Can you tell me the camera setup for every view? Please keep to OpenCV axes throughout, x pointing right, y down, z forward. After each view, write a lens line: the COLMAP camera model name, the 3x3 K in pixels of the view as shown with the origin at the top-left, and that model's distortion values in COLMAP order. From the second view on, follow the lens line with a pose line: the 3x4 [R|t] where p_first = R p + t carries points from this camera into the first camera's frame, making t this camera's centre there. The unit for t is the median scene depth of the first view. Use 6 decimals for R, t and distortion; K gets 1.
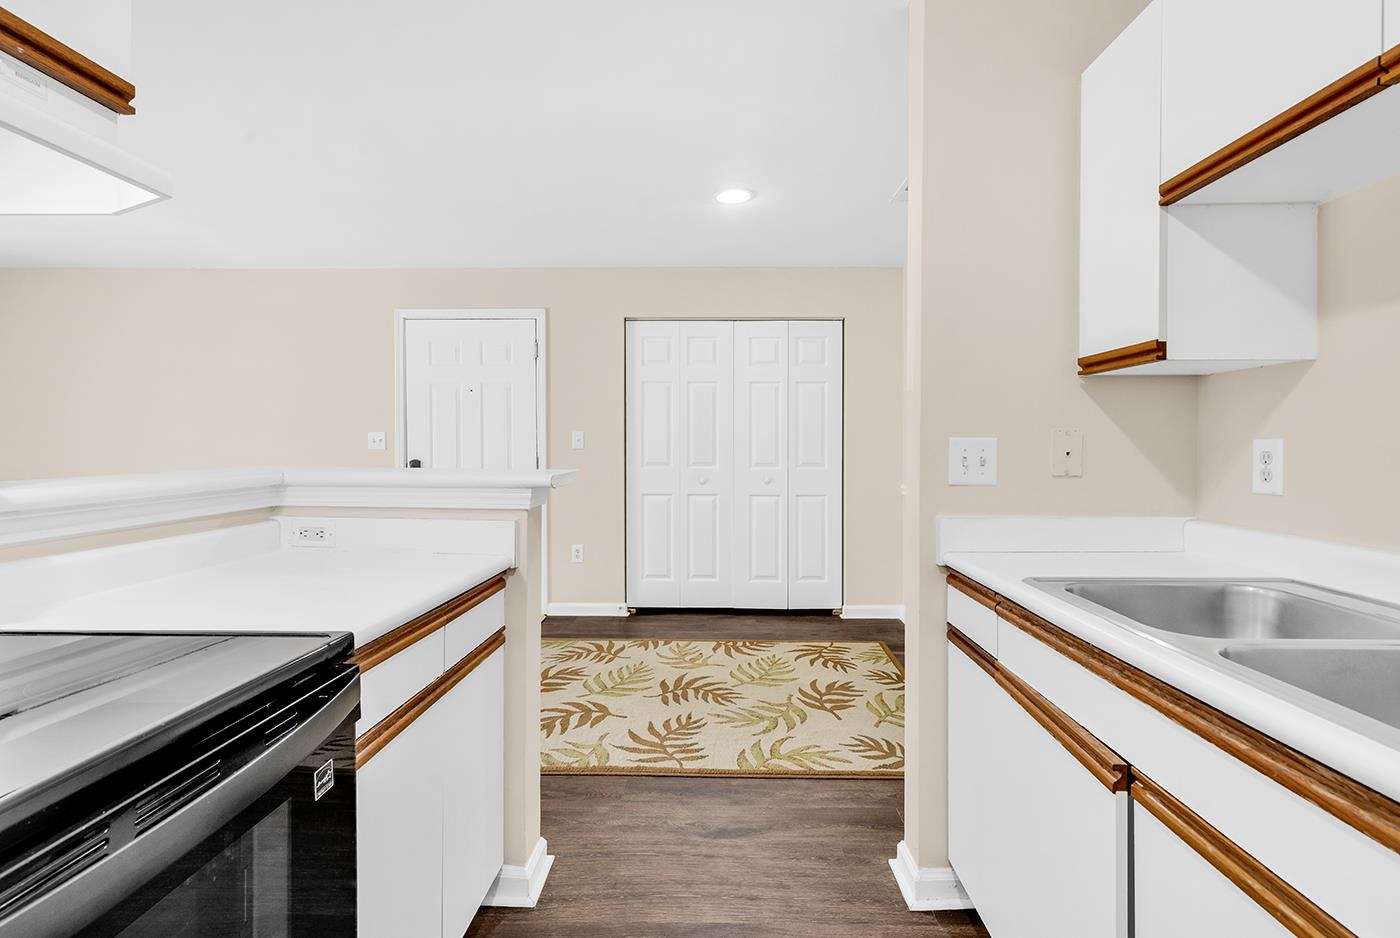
lens RADIAL K [[631.1, 0, 705.5], [0, 631.1, 447.6], [0, 0, 1]] dist [0.002528, 0.000025]
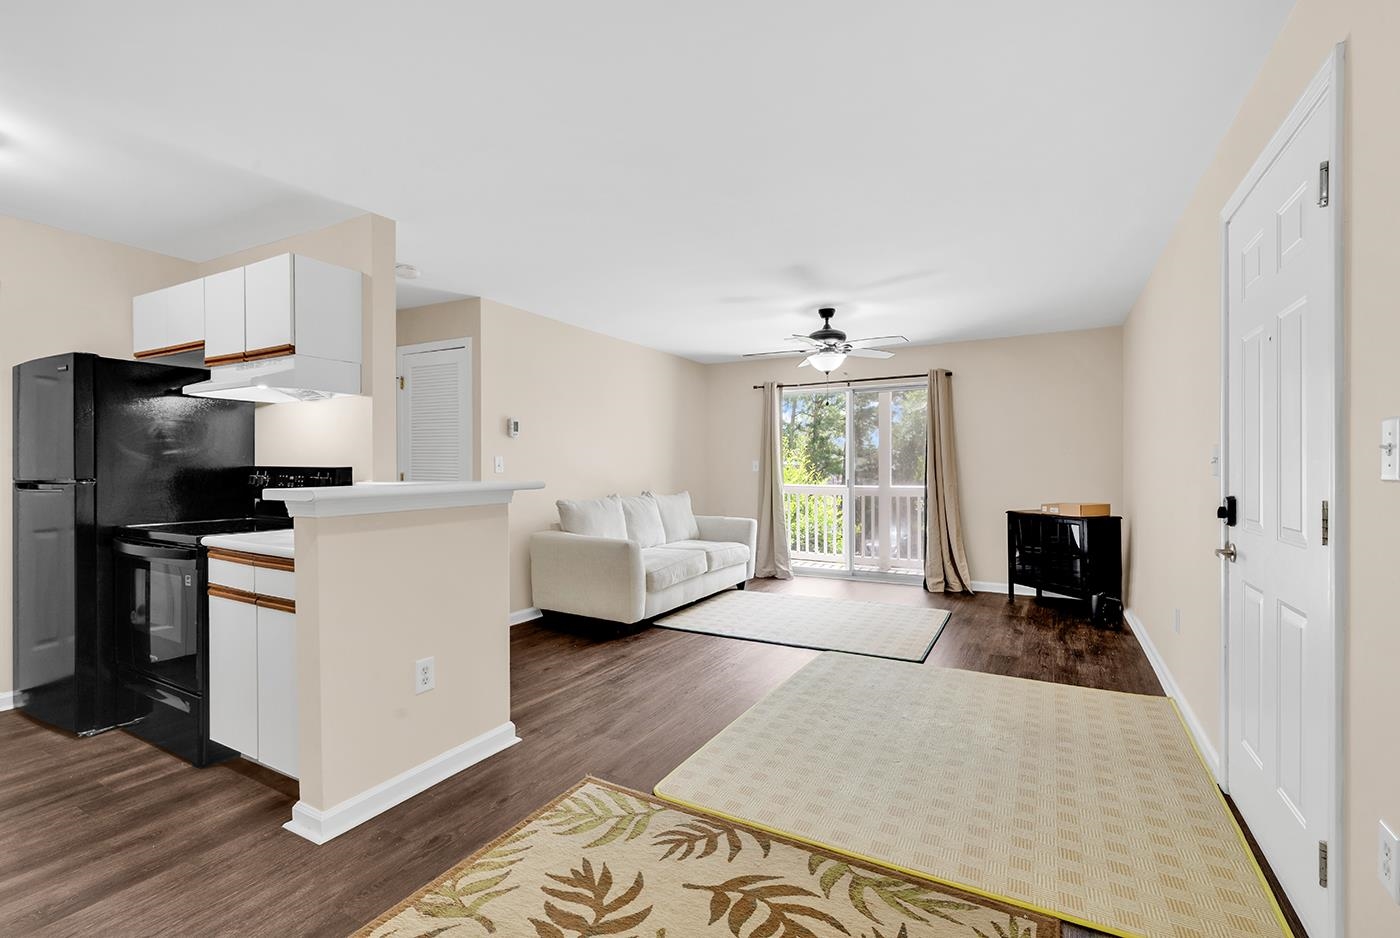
lens RADIAL K [[636.0, 0, 722.6], [0, 636.0, 467.6], [0, 0, 1]] dist [-0.001554, 0.000218]
pose [[-0.441987, -0.000446, -0.897021, 0.220006], [-0.004507, 0.999988, 0.001724, -0.004145], [0.897010, 0.004805, -0.441984, 1.067209]]
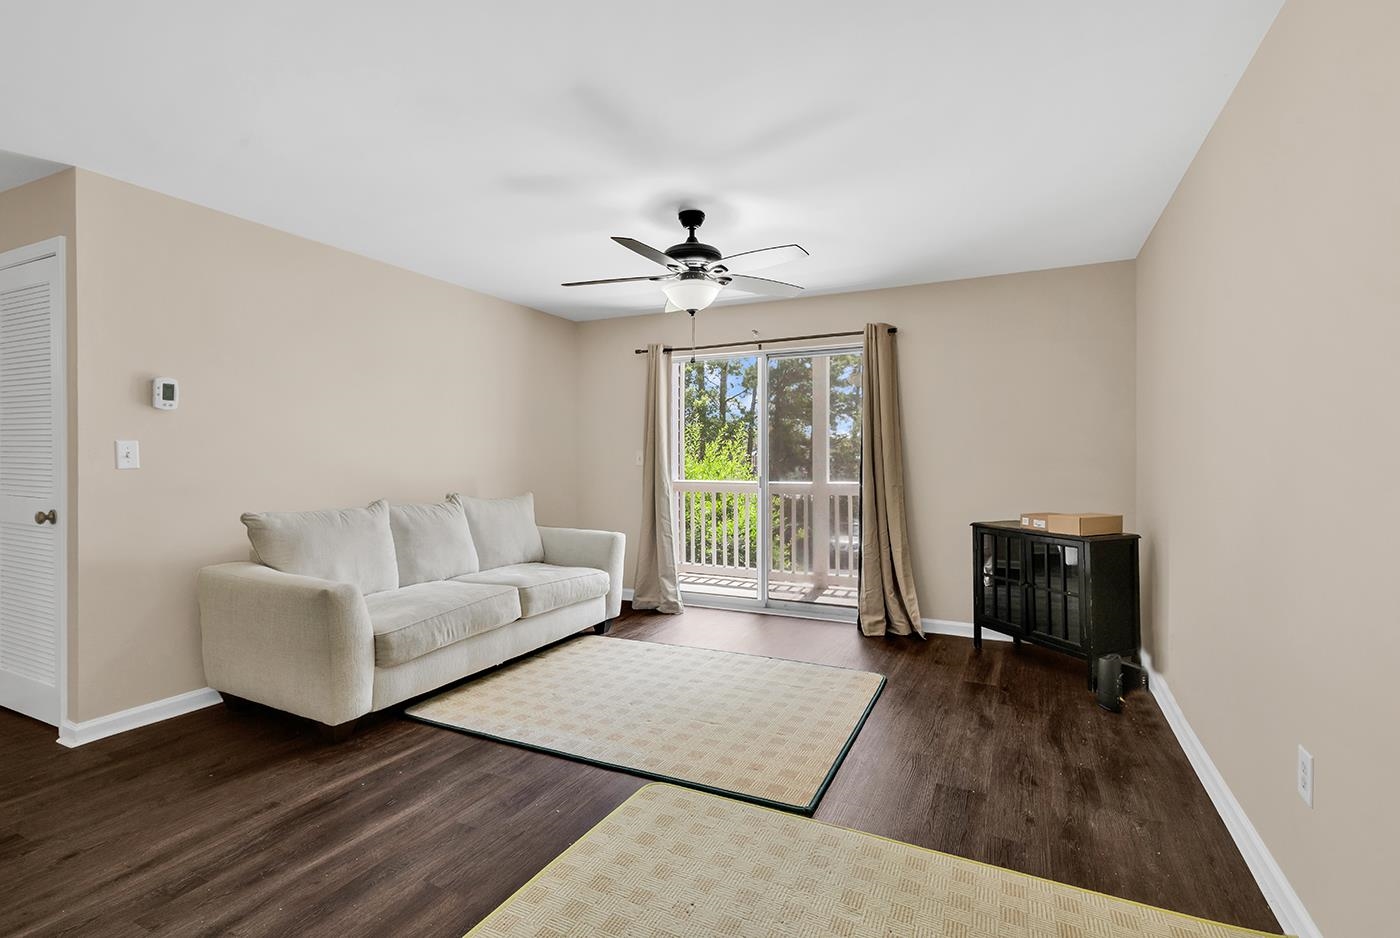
lens RADIAL K [[649.2, 0, 716.7], [0, 649.2, 459.3], [0, 0, 1]] dist [0.001438, -0.000253]
pose [[-0.410069, -0.002057, -0.912052, -0.308251], [-0.004910, 0.999988, -0.000047, -0.003832], [0.912041, 0.004459, -0.410074, 1.061723]]
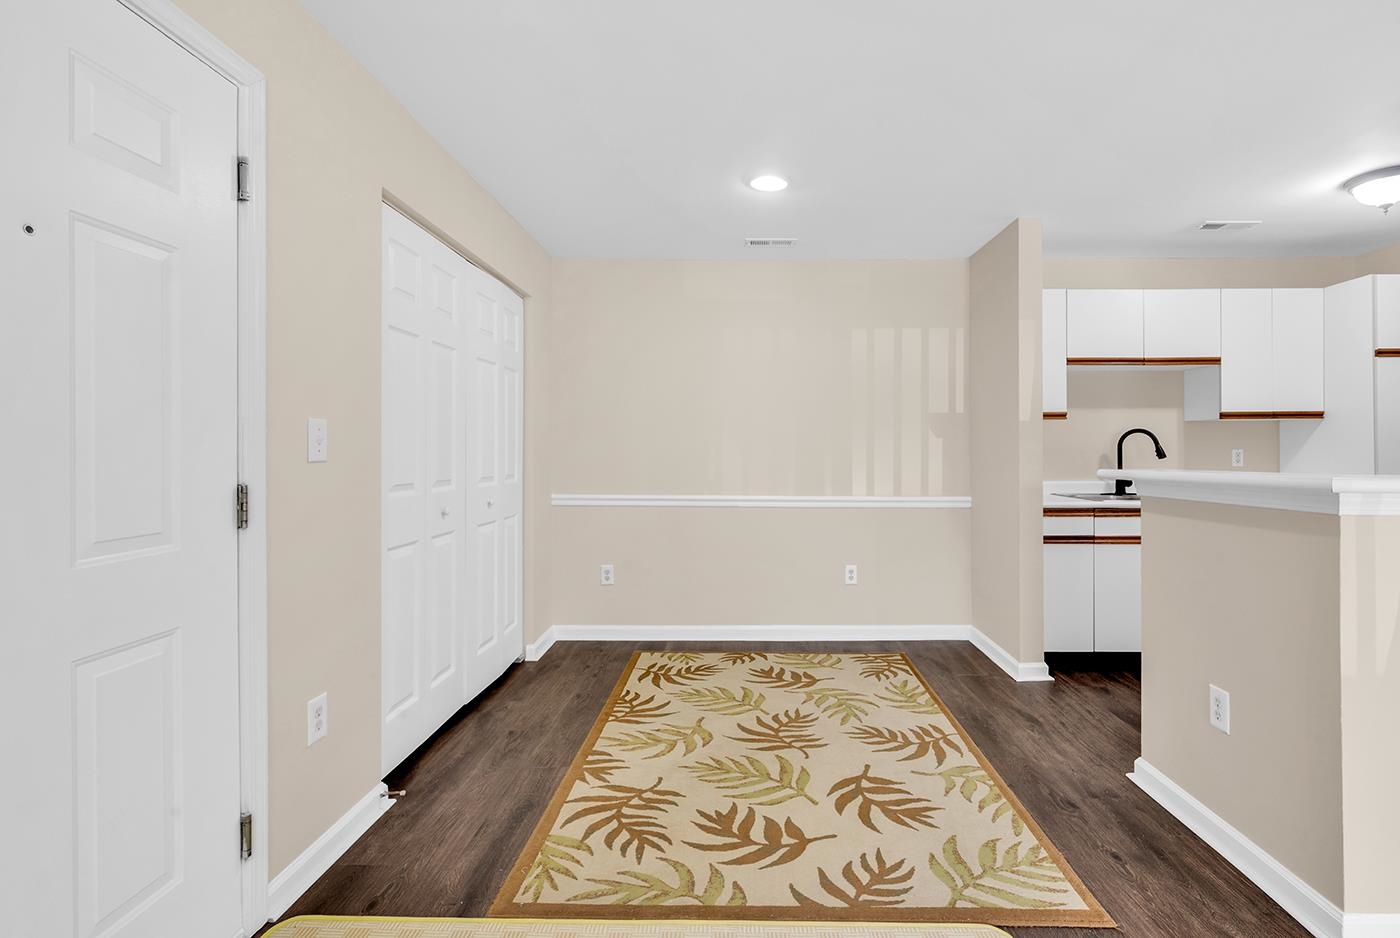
lens RADIAL K [[640.6, 0, 743.3], [0, 640.6, 449.9], [0, 0, 1]] dist [0.003648, 0.000130]
pose [[-0.013442, 0.000692, 0.999909, -0.769276], [0.005822, 0.999983, -0.000613, -0.004831], [-0.999893, 0.005813, -0.013446, 0.903791]]
